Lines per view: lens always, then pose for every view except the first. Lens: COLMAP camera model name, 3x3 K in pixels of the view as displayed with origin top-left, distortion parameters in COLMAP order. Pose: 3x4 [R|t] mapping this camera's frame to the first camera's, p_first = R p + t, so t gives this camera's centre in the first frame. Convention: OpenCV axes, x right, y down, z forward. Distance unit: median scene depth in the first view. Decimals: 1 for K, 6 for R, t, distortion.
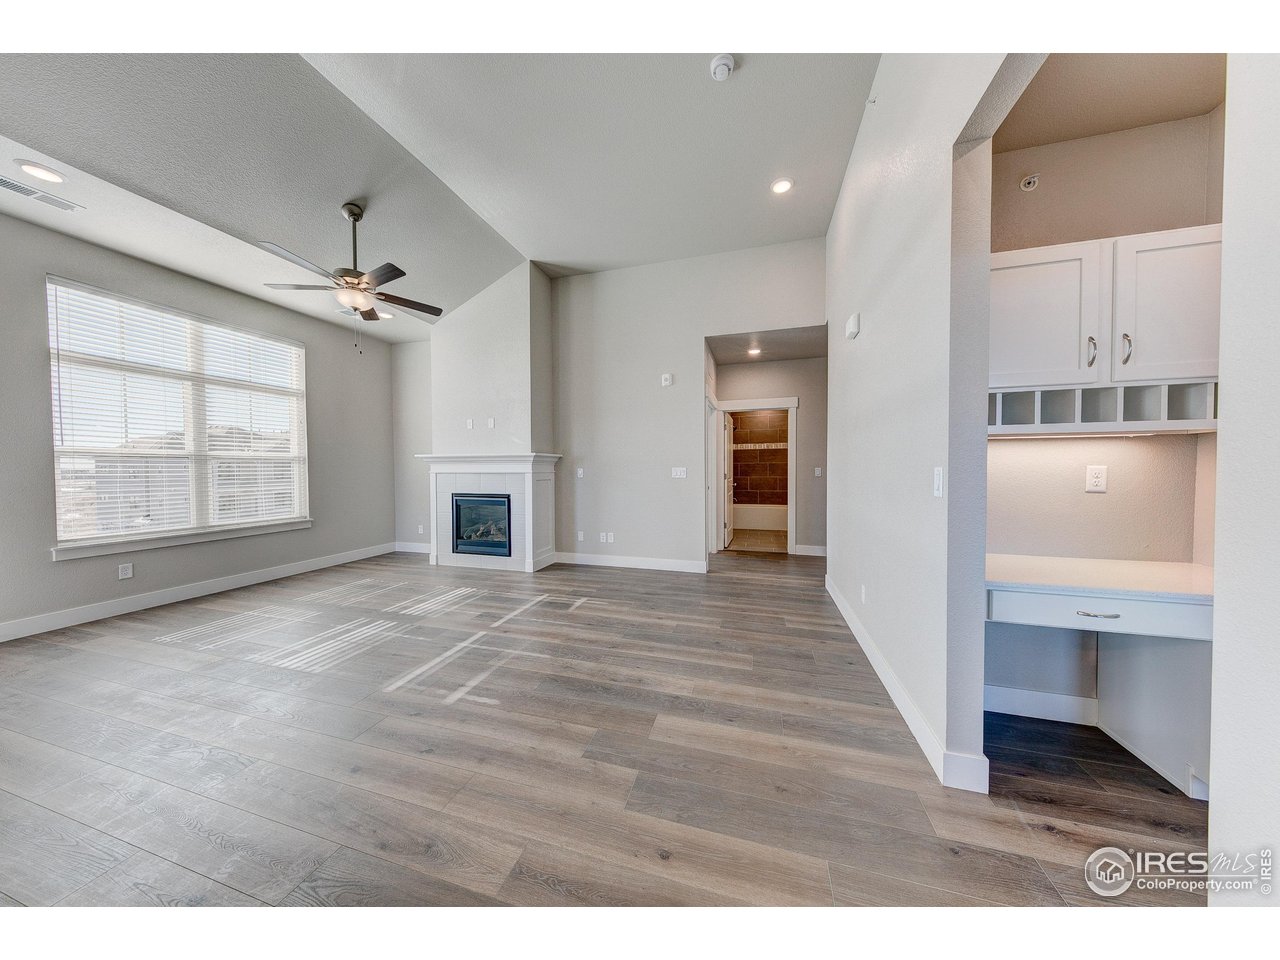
lens RADIAL K [[398.3, 0, 639.1], [0, 398.3, 475.1], [0, 0, 1]] dist [0.010441, -0.000003]
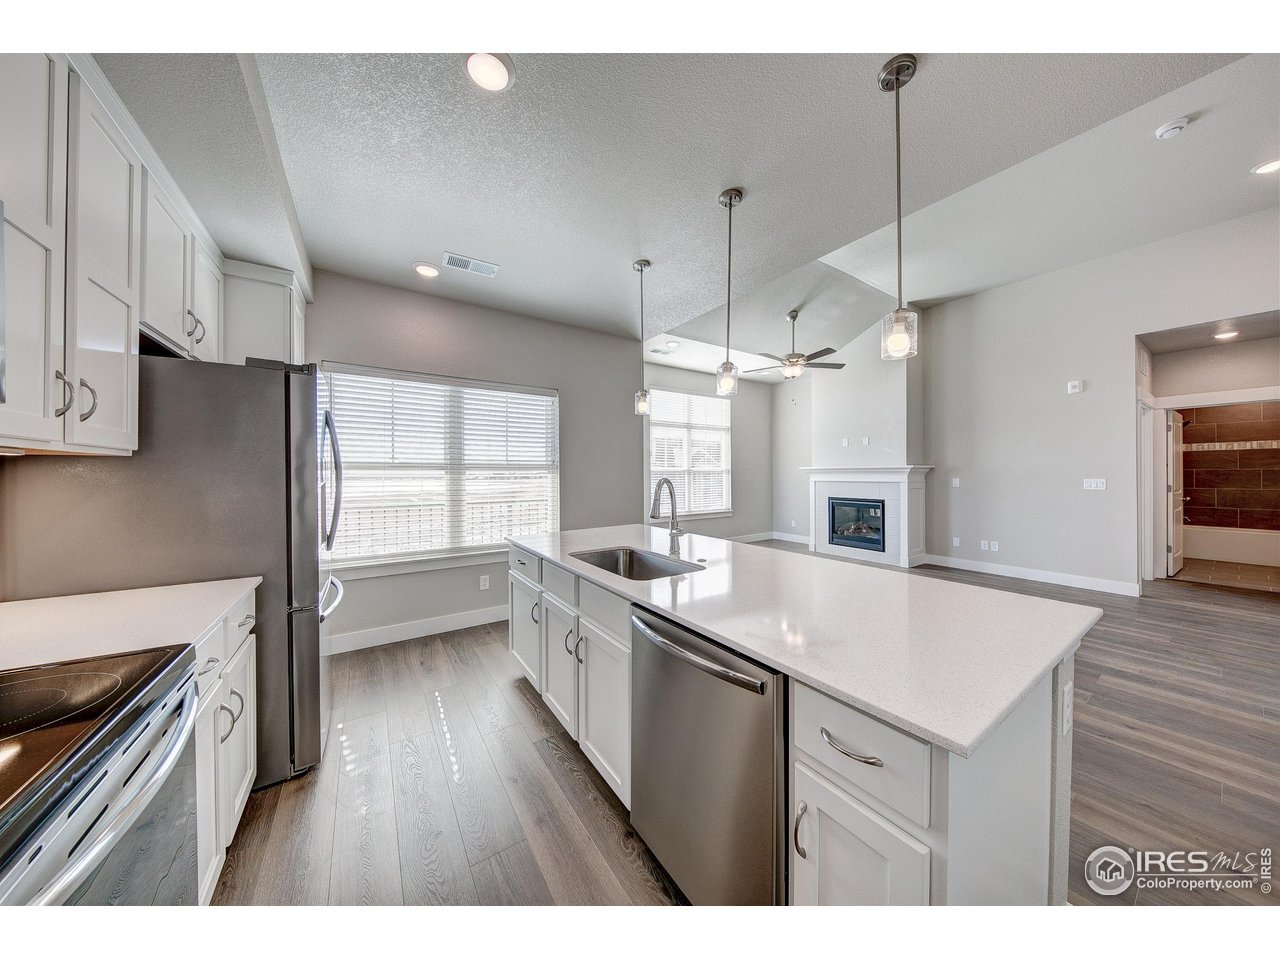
lens RADIAL K [[406.0, 0, 637.8], [0, 406.0, 473.1], [0, 0, 1]] dist [0.009348, -0.003874]
pose [[0.772805, -0.000520, -0.634643, -0.118819], [-0.009002, 0.999890, -0.011781, -0.010975], [0.634580, 0.014817, 0.772715, -0.421352]]
